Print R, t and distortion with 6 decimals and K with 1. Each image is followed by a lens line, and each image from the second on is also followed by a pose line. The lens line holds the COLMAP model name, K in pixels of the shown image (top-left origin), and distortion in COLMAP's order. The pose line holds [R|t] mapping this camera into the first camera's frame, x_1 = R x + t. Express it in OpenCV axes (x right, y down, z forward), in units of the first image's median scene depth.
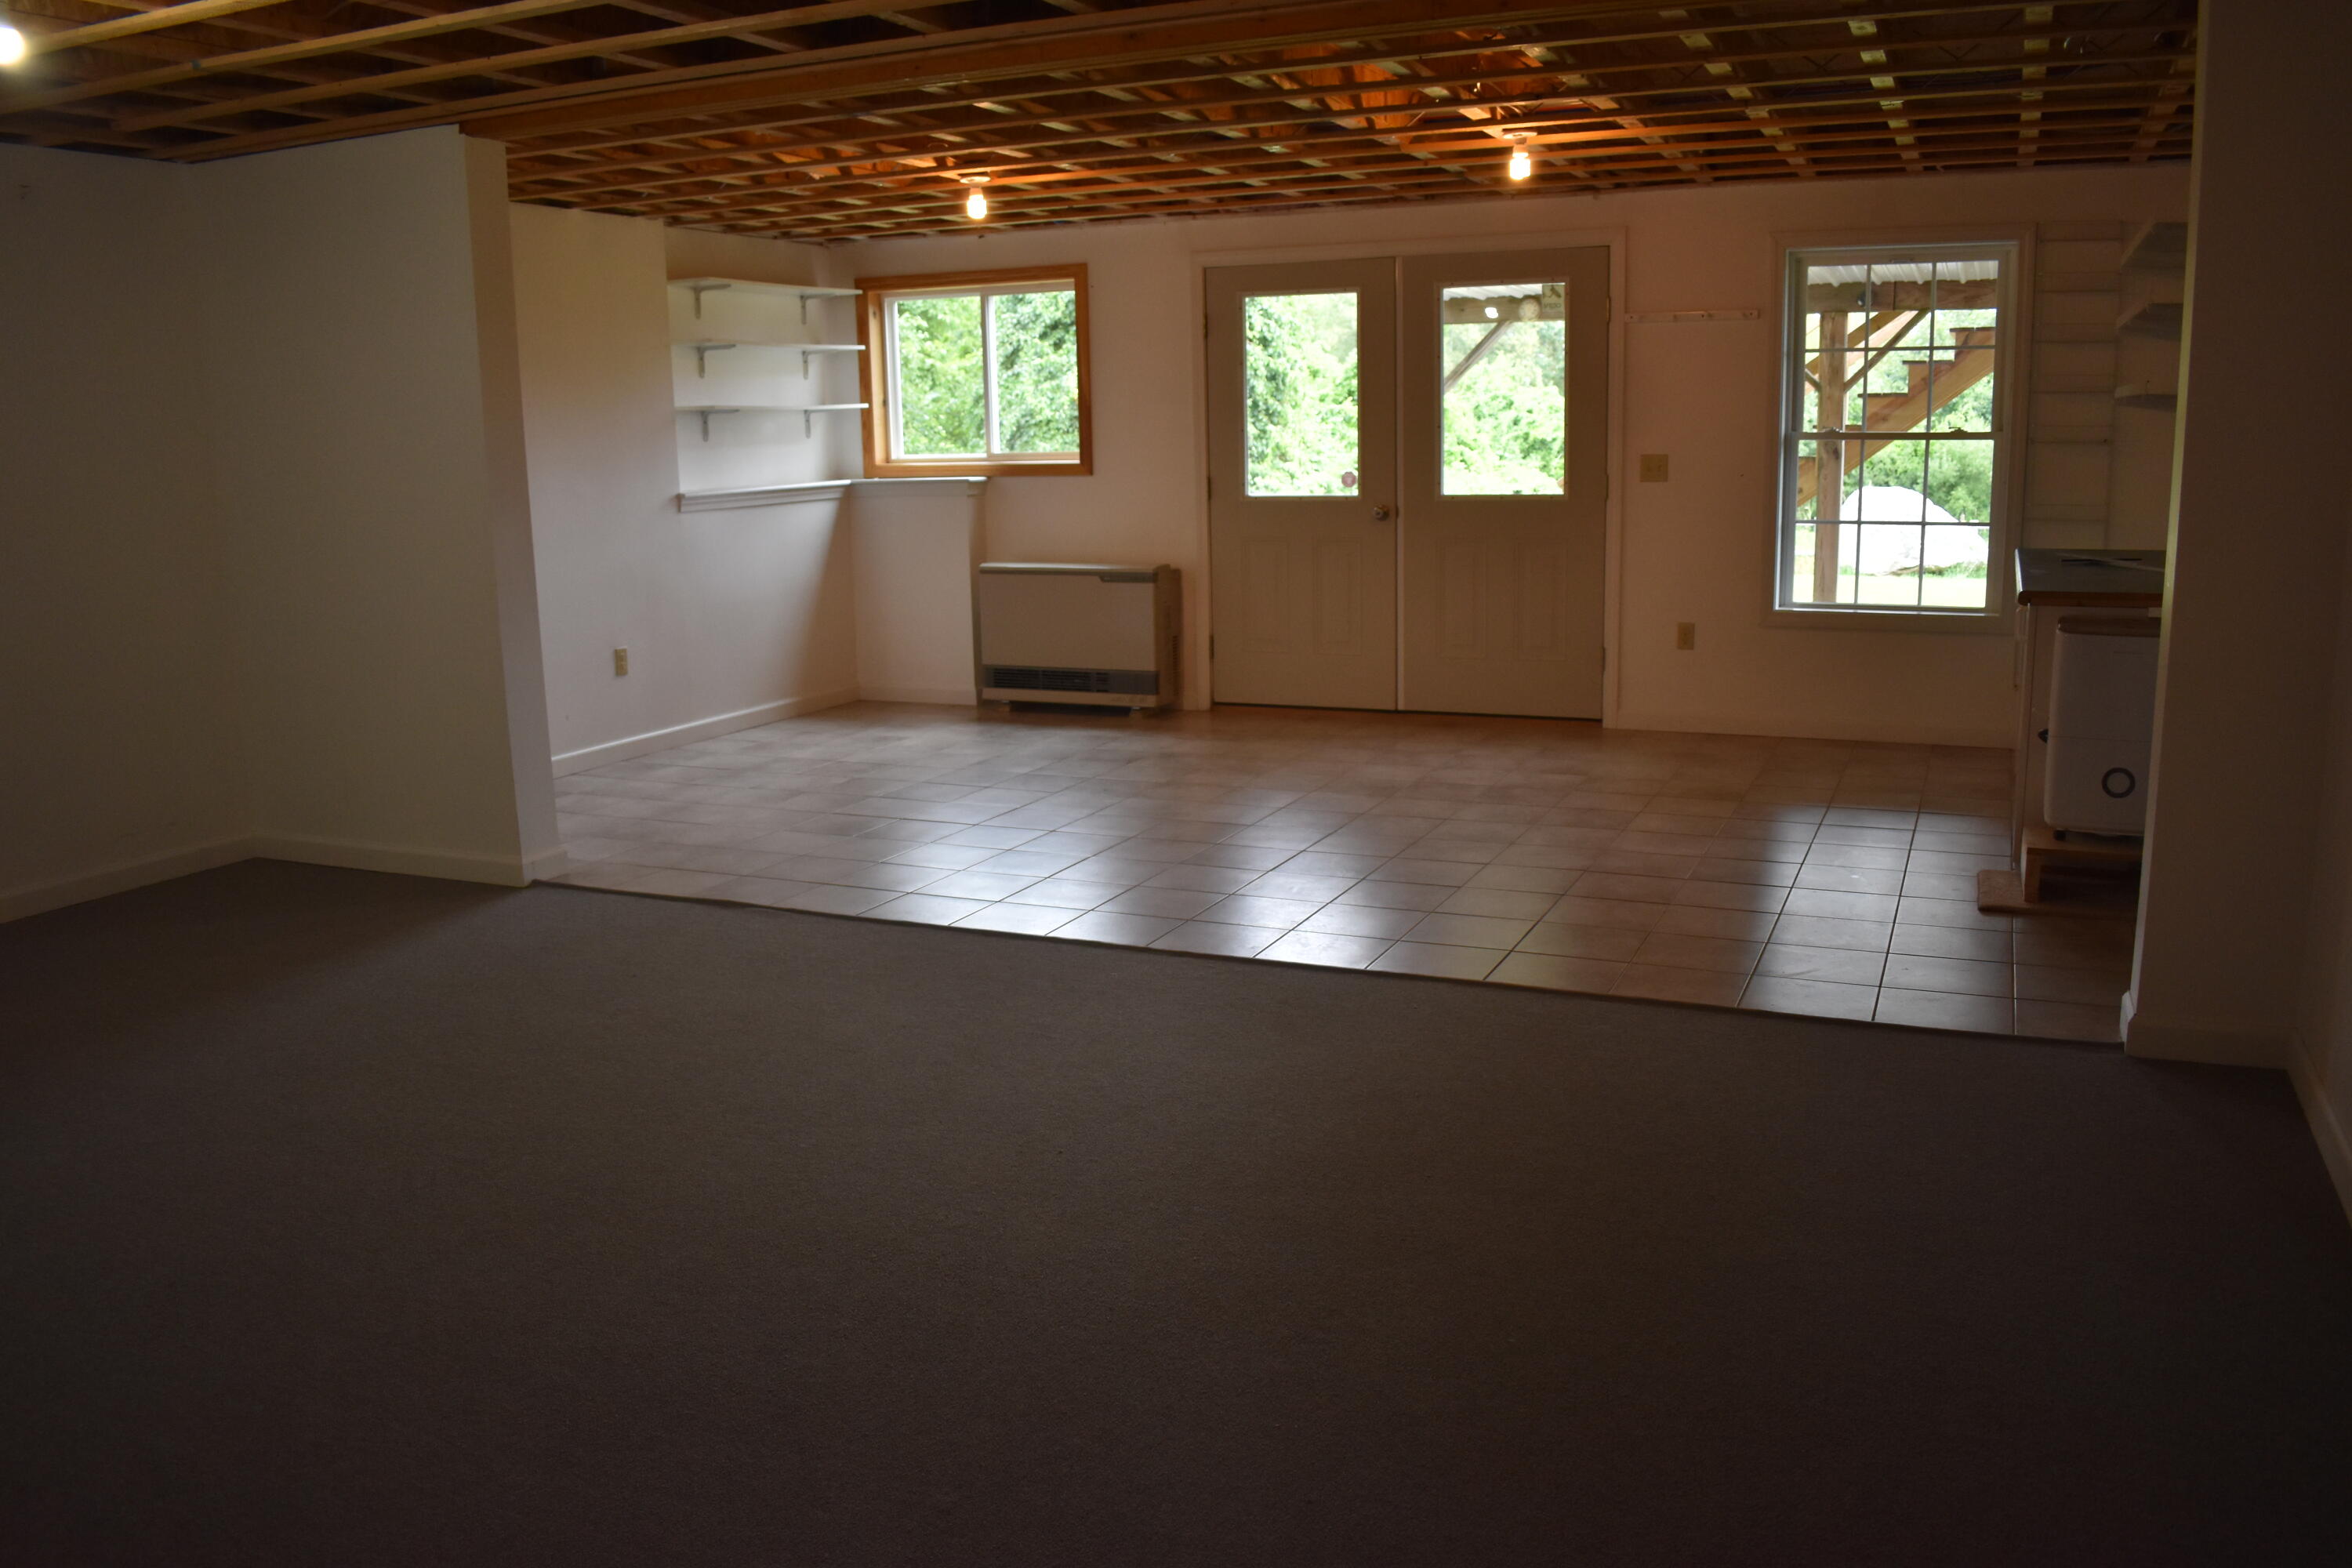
lens RADIAL K [[1841.2, 0, 1176.0], [0, 1841.2, 784.0], [0, 0, 1]] dist [-0.089249, -0.001654]
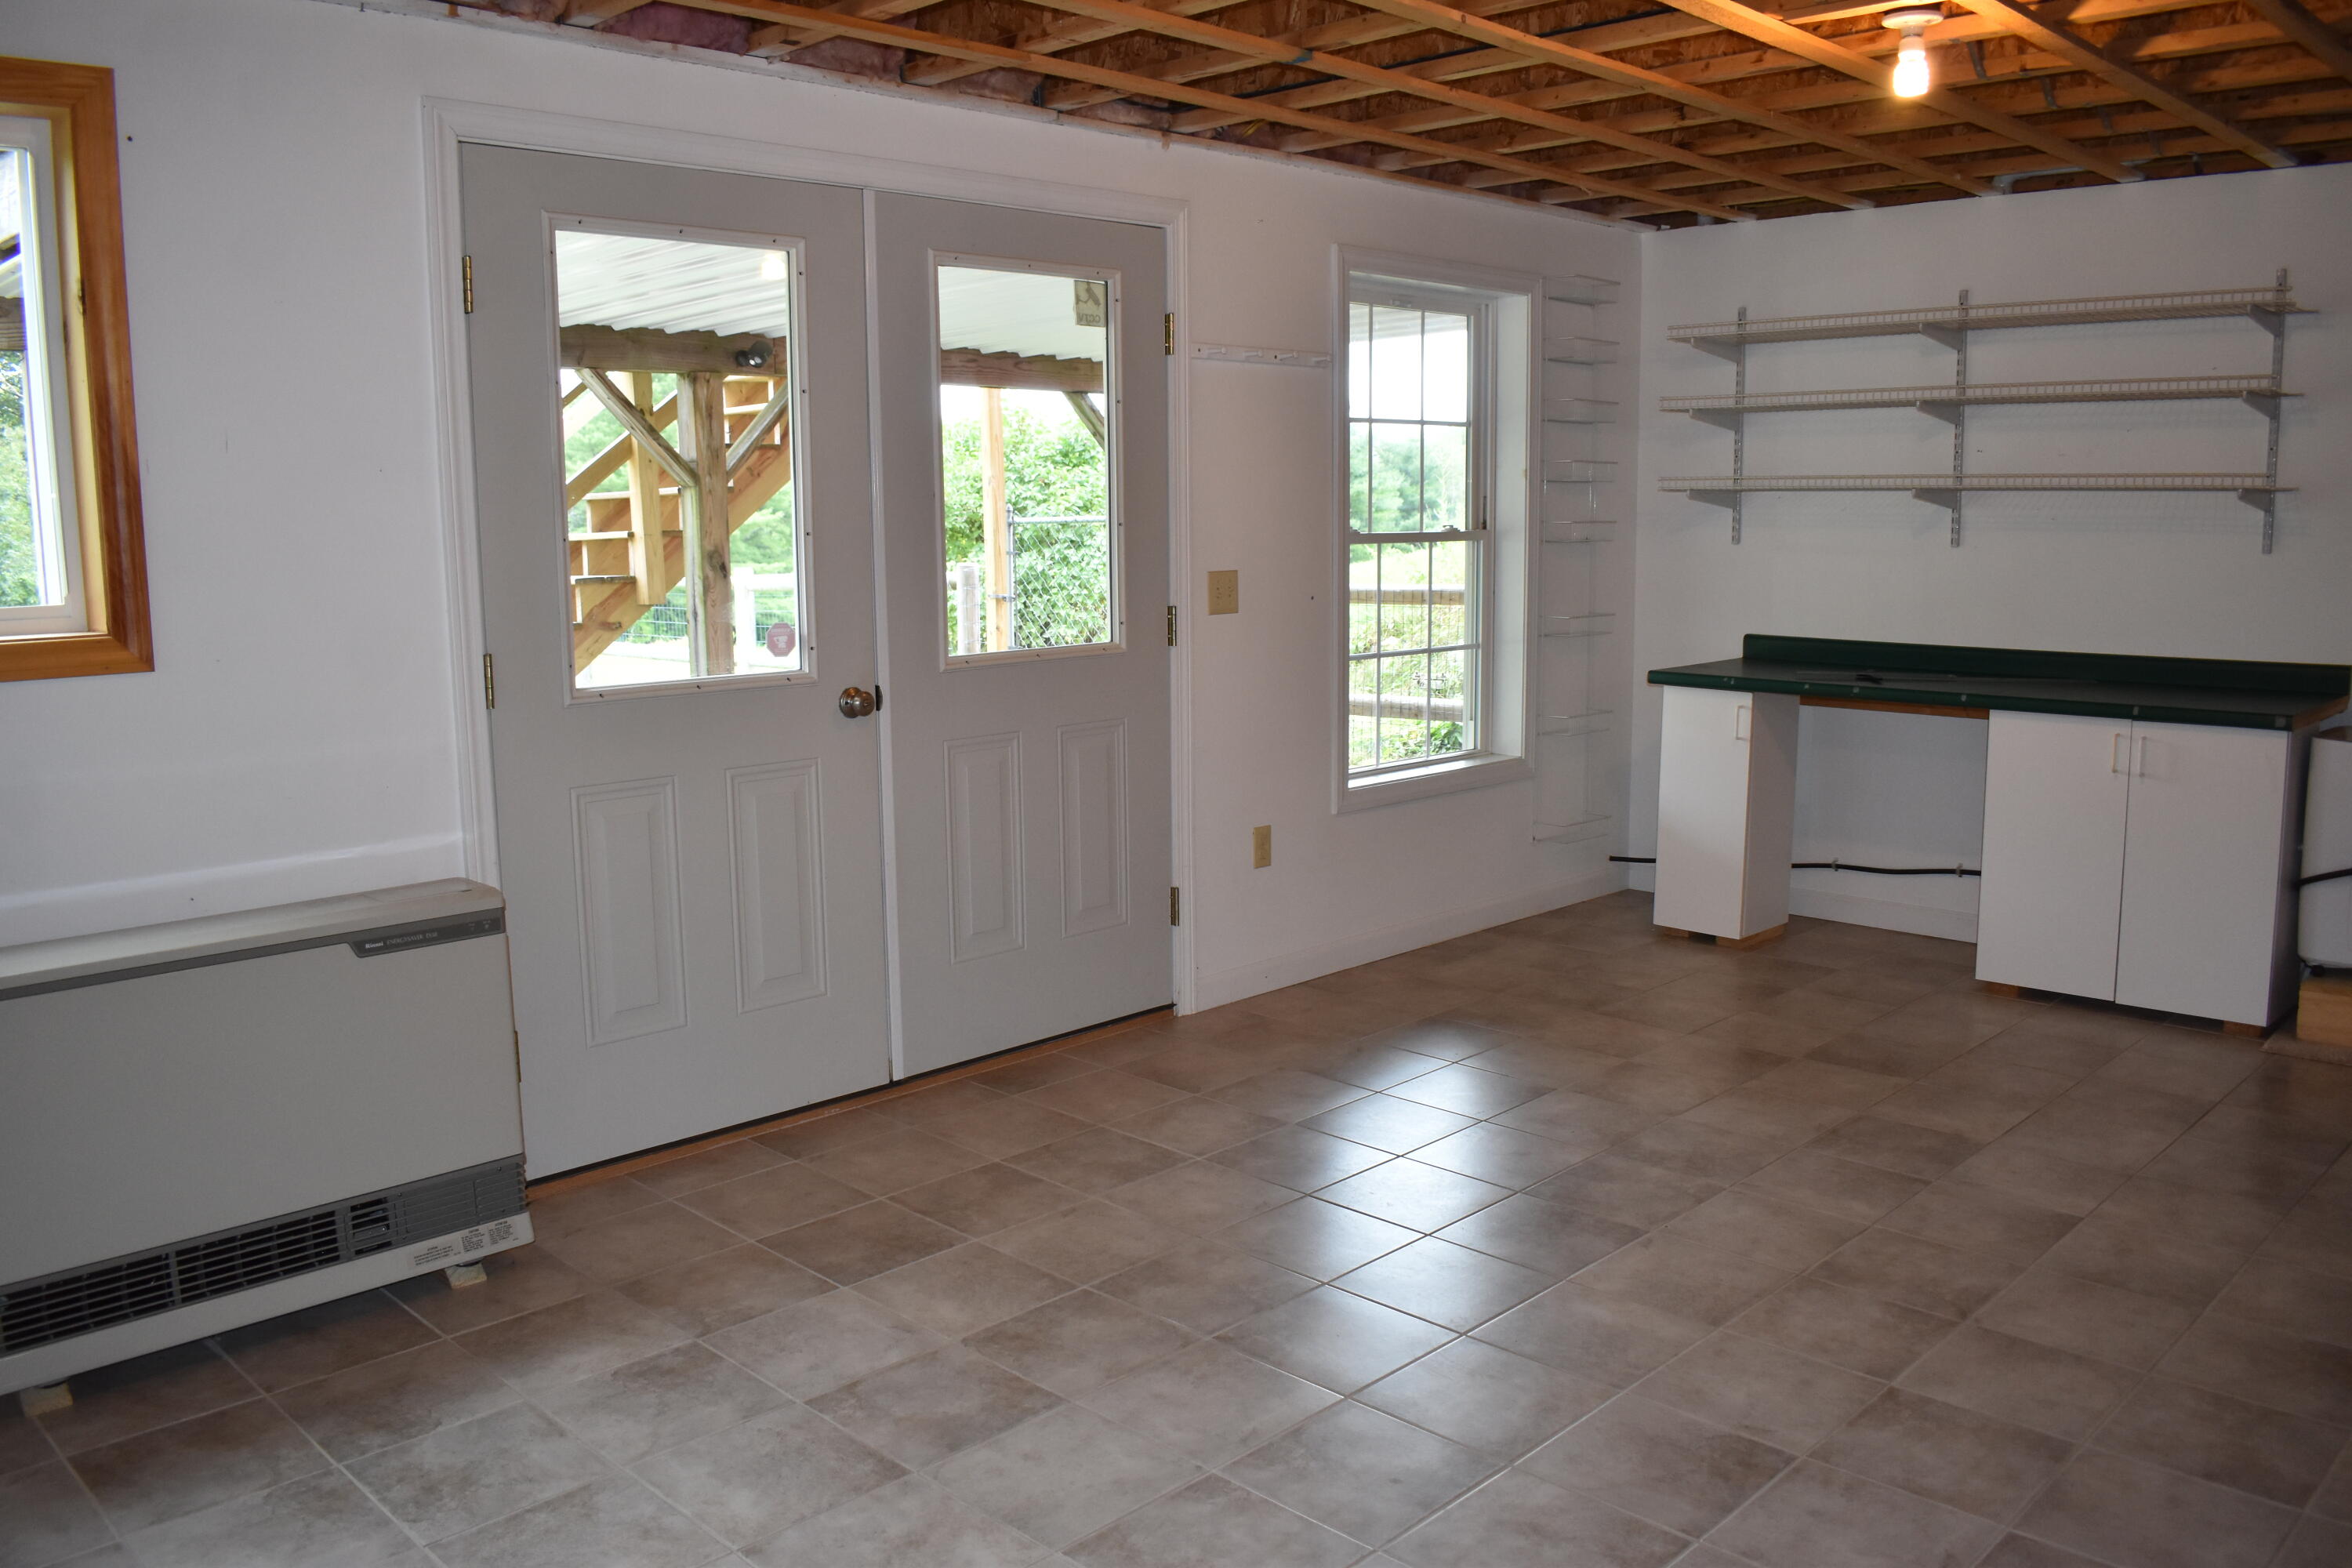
lens RADIAL K [[1841.2, 0, 1176.0], [0, 1841.2, 784.0], [0, 0, 1]] dist [-0.089249, -0.001654]
pose [[0.361237, -0.121564, 0.924516, -0.324238], [0.185479, 0.981021, 0.056521, -0.141296], [-0.913841, 0.151061, 0.376929, 0.756903]]
